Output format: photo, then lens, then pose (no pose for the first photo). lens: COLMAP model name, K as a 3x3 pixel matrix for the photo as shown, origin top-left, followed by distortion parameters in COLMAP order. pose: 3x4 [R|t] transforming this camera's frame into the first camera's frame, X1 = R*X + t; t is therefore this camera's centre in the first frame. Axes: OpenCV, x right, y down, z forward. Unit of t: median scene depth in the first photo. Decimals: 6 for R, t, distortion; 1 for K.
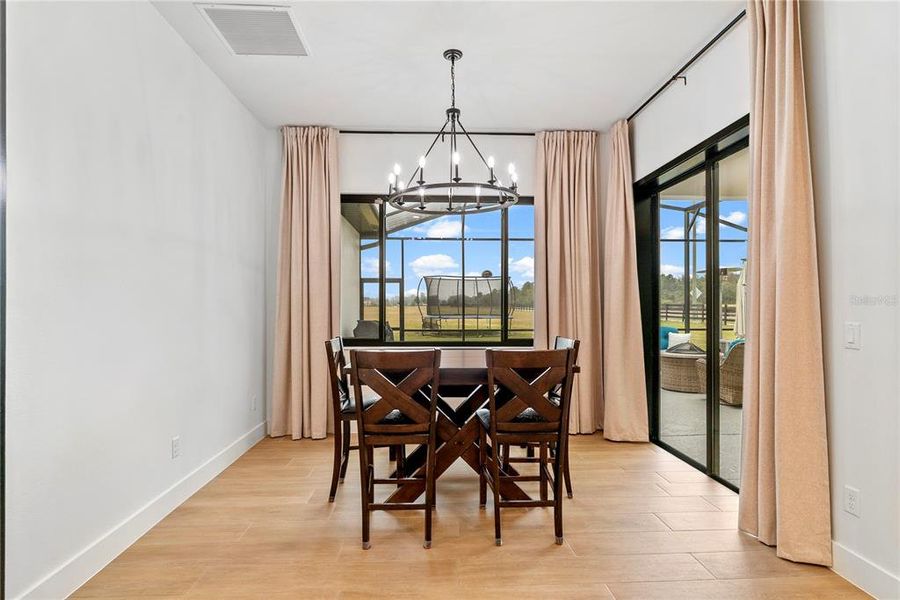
lens RADIAL K [[462.8, 0, 443.2], [0, 462.8, 303.5], [0, 0, 1]] dist [-0.006075, -0.000255]
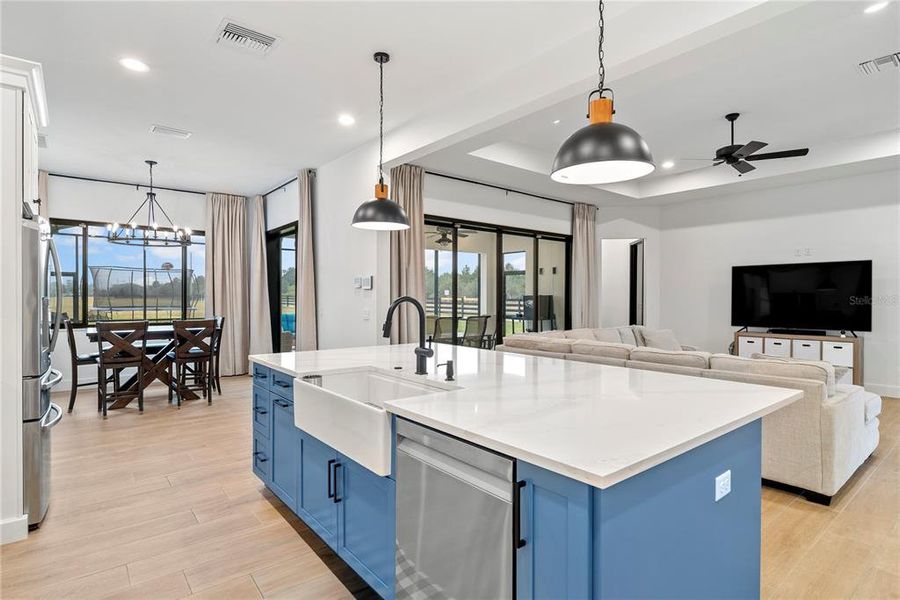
lens RADIAL K [[462.8, 0, 450.1], [0, 462.8, 301.3], [0, 0, 1]] dist [-0.006075, -0.000255]
pose [[0.797447, -0.001651, 0.603386, -0.095392], [-0.007480, 0.999892, 0.012622, -0.016432], [-0.603342, -0.014579, 0.797349, -0.811033]]
